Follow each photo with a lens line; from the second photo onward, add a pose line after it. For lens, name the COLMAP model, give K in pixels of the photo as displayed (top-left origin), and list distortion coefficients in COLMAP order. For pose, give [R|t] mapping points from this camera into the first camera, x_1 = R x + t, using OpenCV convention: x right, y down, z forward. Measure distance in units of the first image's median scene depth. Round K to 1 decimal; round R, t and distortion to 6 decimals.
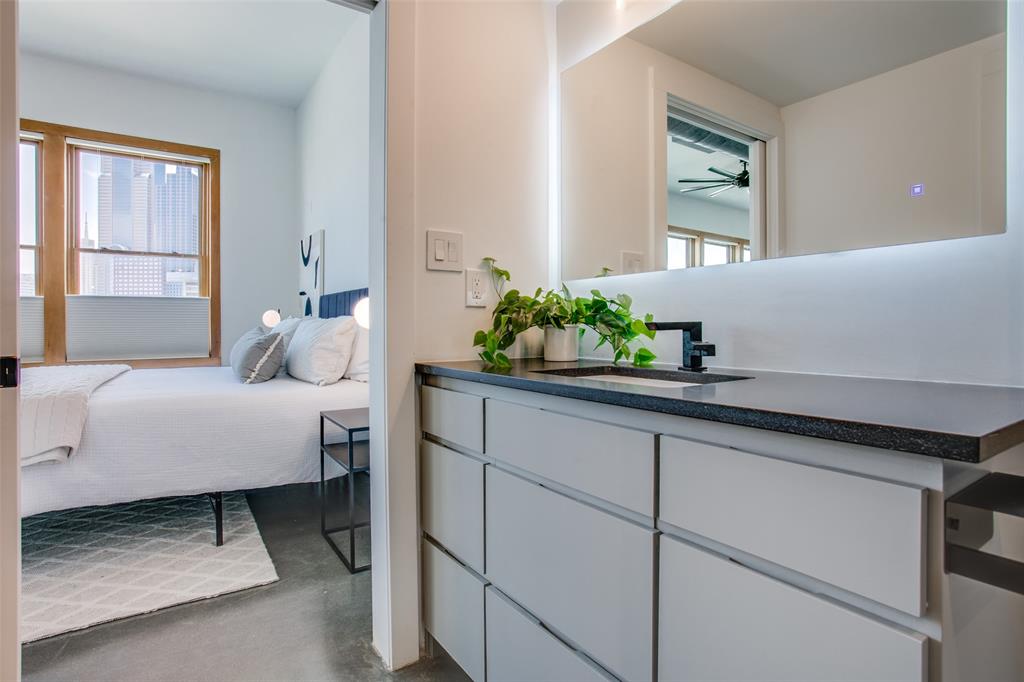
lens RADIAL K [[535.5, 0, 507.5], [0, 535.5, 346.1], [0, 0, 1]] dist [-0.070467, 0.040600]
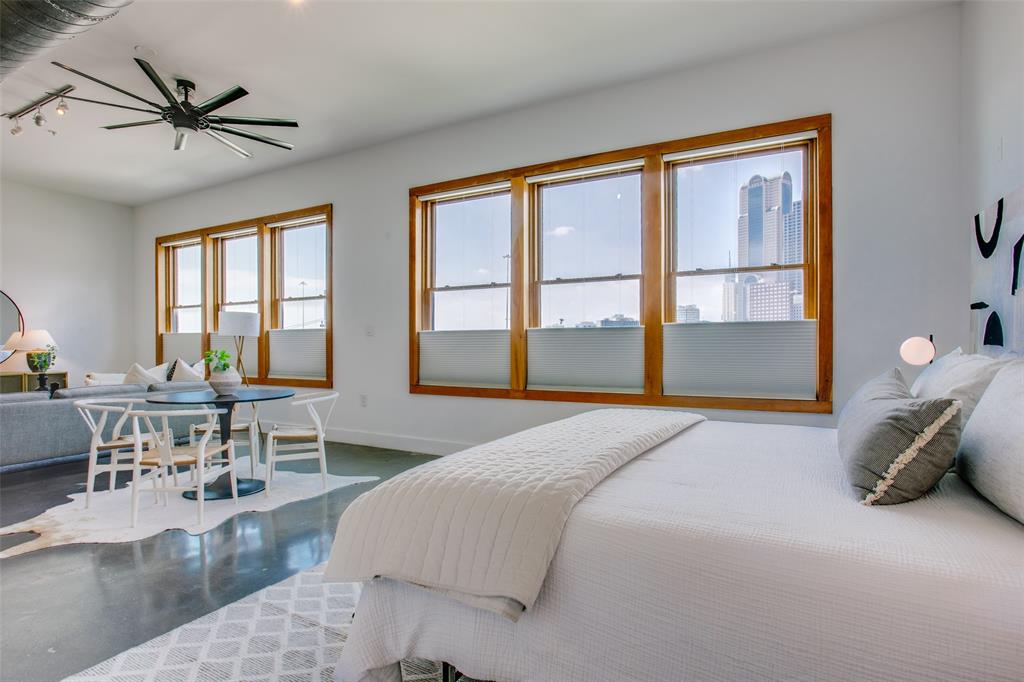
lens RADIAL K [[535.5, 0, 507.5], [0, 535.5, 346.1], [0, 0, 1]] dist [-0.070467, 0.040600]
pose [[0.478915, -0.003417, -0.877855, -0.148905], [-0.030066, 0.999342, -0.020293, -0.031133], [0.877346, 0.036112, 0.478497, 0.307019]]
